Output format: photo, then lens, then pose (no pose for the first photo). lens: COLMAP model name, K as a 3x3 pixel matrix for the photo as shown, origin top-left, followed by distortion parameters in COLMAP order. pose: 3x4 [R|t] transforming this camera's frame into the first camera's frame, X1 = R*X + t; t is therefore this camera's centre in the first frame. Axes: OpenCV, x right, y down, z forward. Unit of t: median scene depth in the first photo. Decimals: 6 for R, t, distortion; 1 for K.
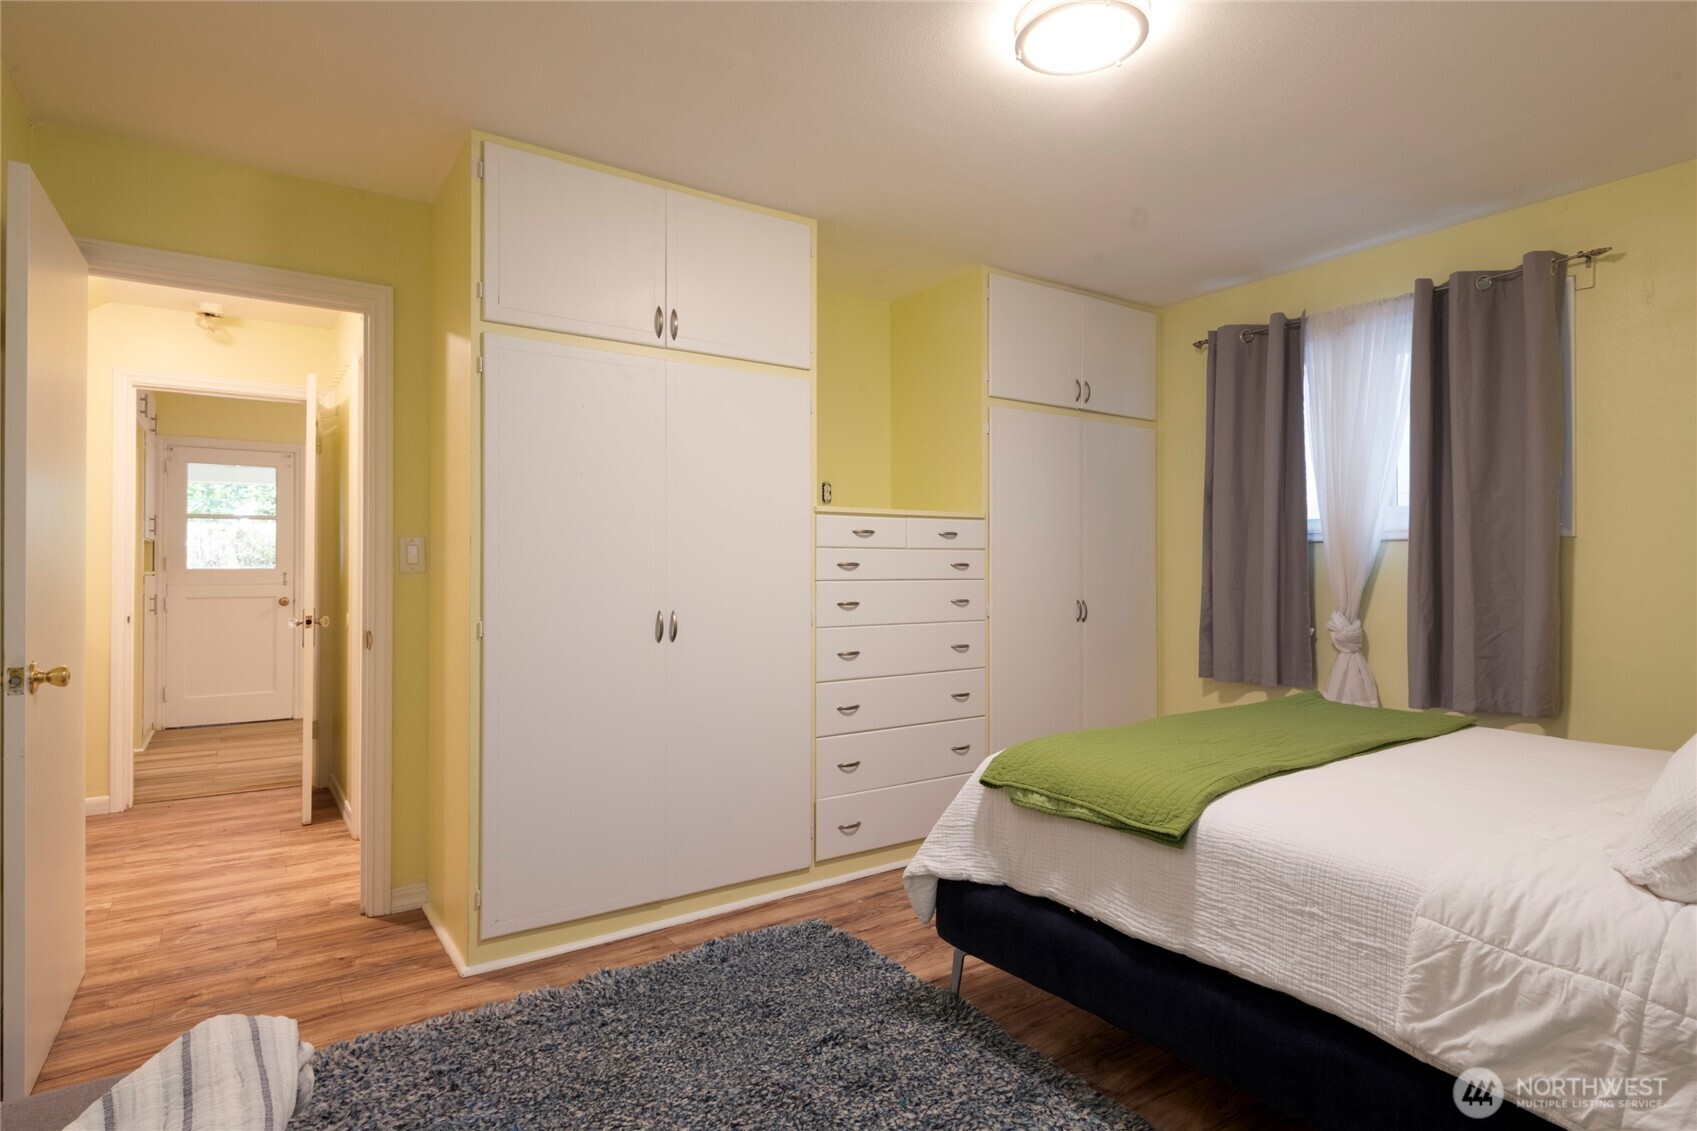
lens RADIAL K [[895.3, 0, 851.2], [0, 895.3, 560.0], [0, 0, 1]] dist [0.000437, -0.001704]
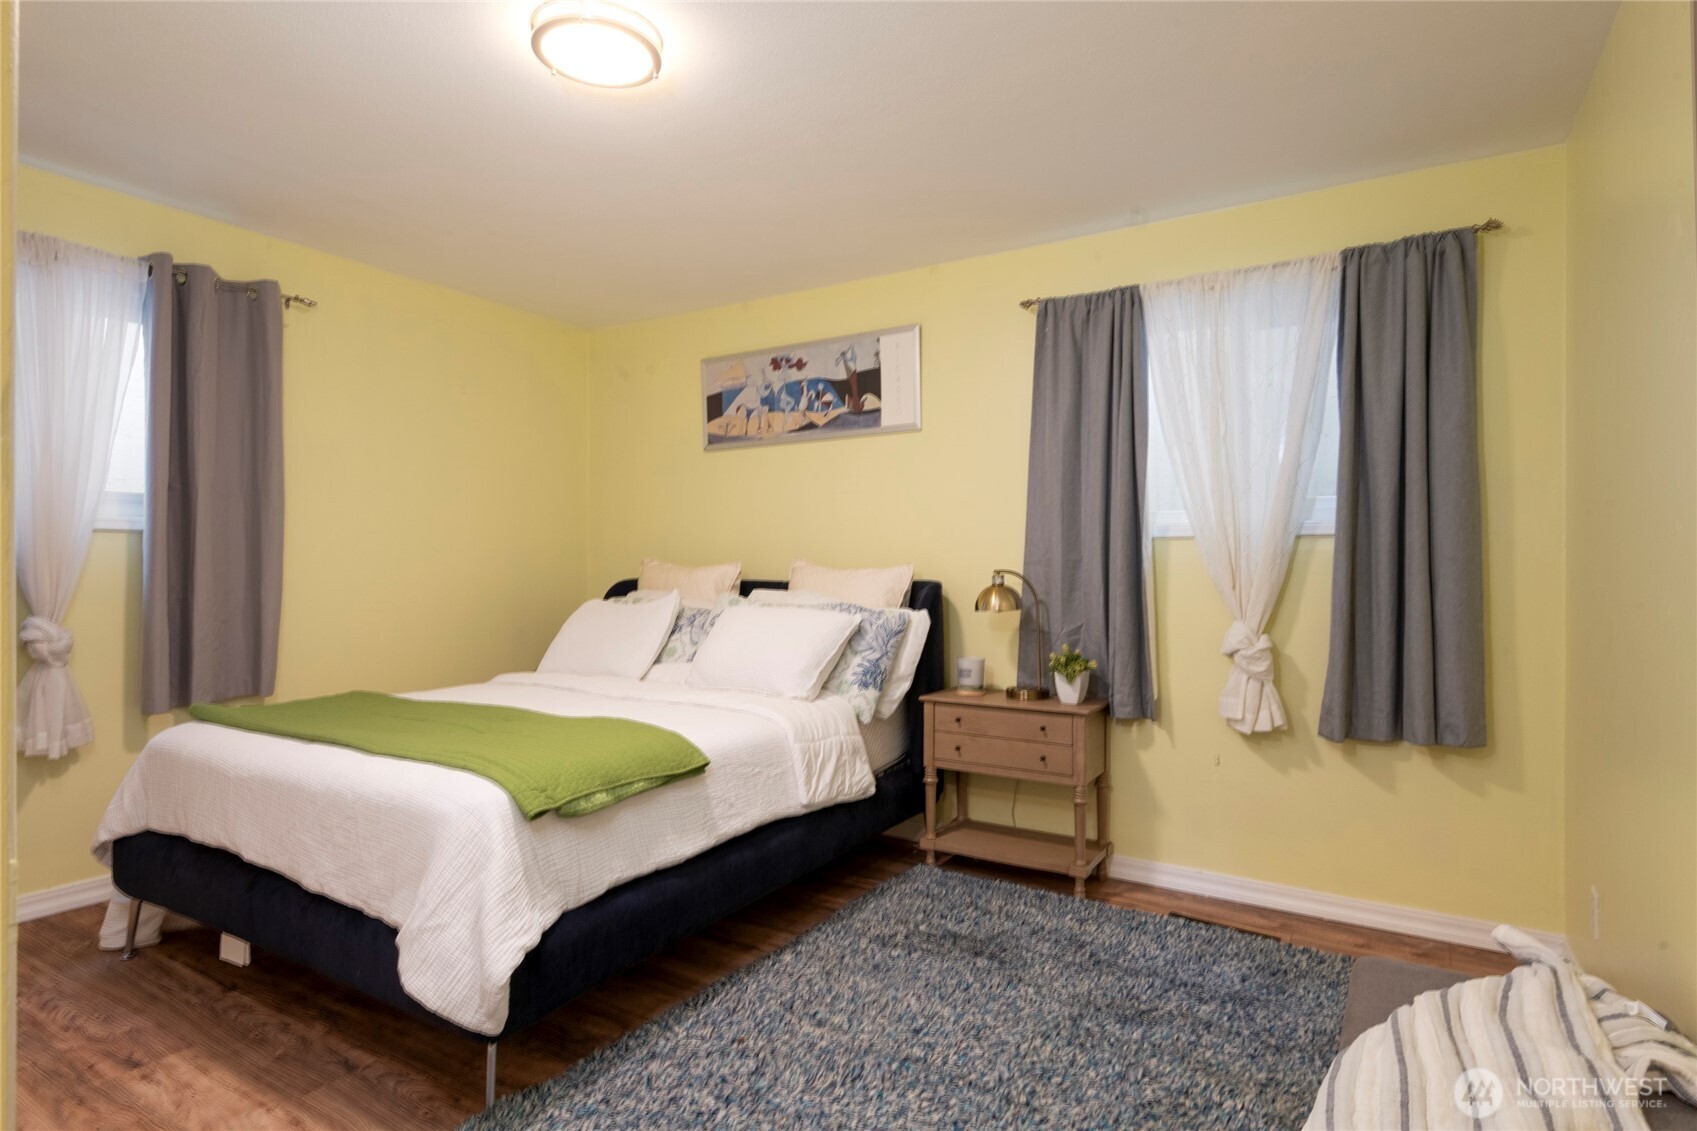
lens RADIAL K [[895.3, 0, 851.2], [0, 895.3, 560.0], [0, 0, 1]] dist [0.000437, -0.001704]
pose [[-0.402279, -0.004395, 0.915507, -0.636207], [-0.012974, 0.999915, -0.000901, 0.000398], [-0.915425, -0.012241, -0.402302, 0.896392]]
